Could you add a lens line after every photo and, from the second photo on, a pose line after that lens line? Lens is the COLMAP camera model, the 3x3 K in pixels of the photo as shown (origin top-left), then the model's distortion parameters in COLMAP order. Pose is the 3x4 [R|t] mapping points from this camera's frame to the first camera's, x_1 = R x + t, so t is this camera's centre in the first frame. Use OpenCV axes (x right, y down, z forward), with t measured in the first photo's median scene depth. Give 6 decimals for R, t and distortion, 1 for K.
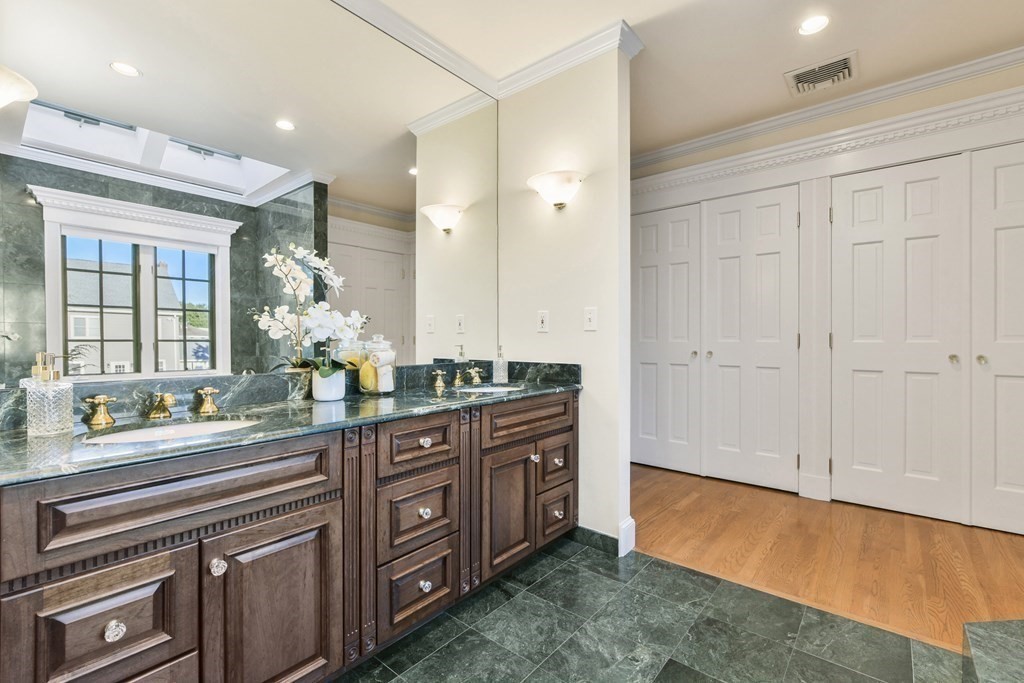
lens RADIAL K [[446.1, 0, 515.6], [0, 446.1, 339.4], [0, 0, 1]] dist [-0.001359, -0.000109]
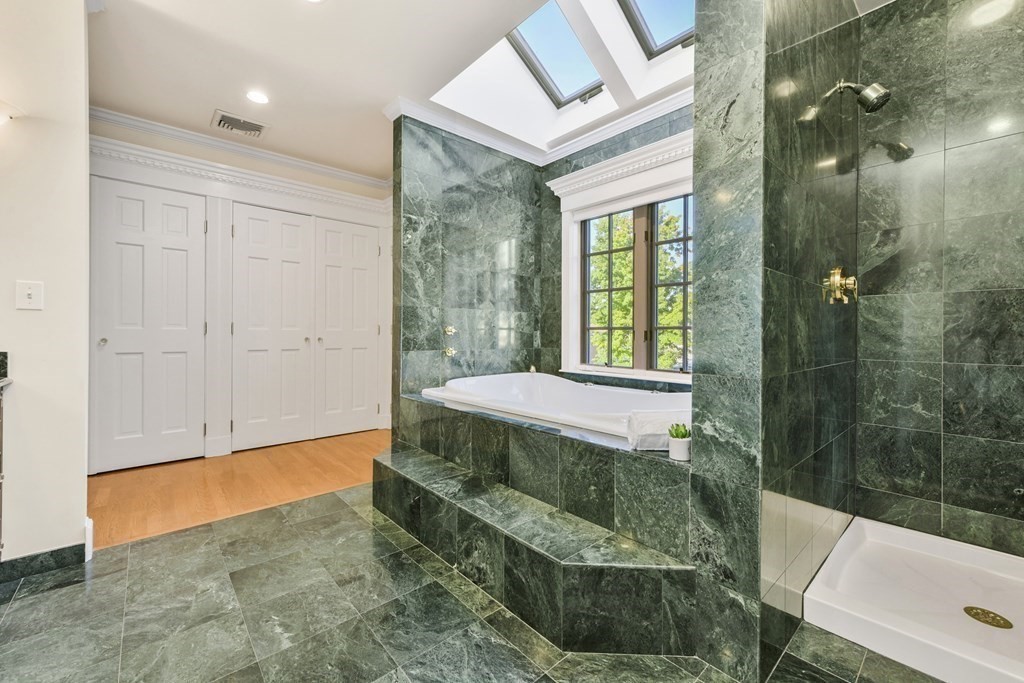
lens RADIAL K [[411.7, 0, 514.4], [0, 411.7, 337.3], [0, 0, 1]] dist [0.001239, 0.000447]
pose [[0.155620, -0.006517, 0.987796, -0.441722], [-0.001886, 0.999974, 0.006895, 0.024351], [-0.987815, -0.002936, 0.155603, 0.013980]]
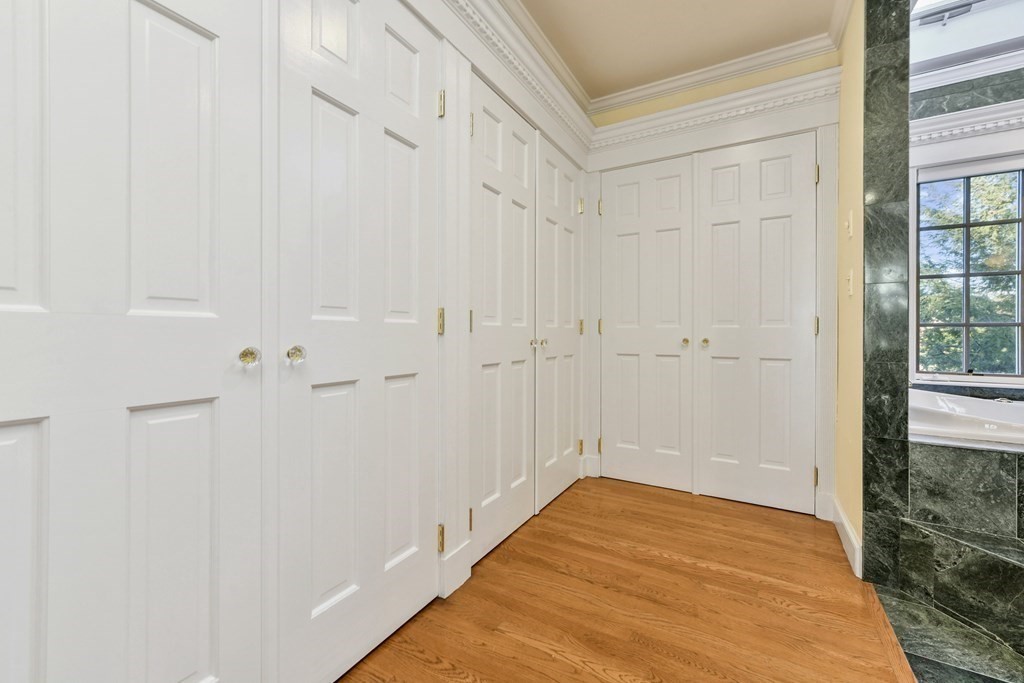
lens RADIAL K [[412.4, 0, 520.8], [0, 412.4, 340.4], [0, 0, 1]] dist [0.001600, 0.001517]
pose [[-0.182358, -0.005824, 0.983215, 0.146427], [0.000683, 0.999981, 0.006051, 0.032127], [-0.983232, 0.001775, -0.182351, 1.330100]]
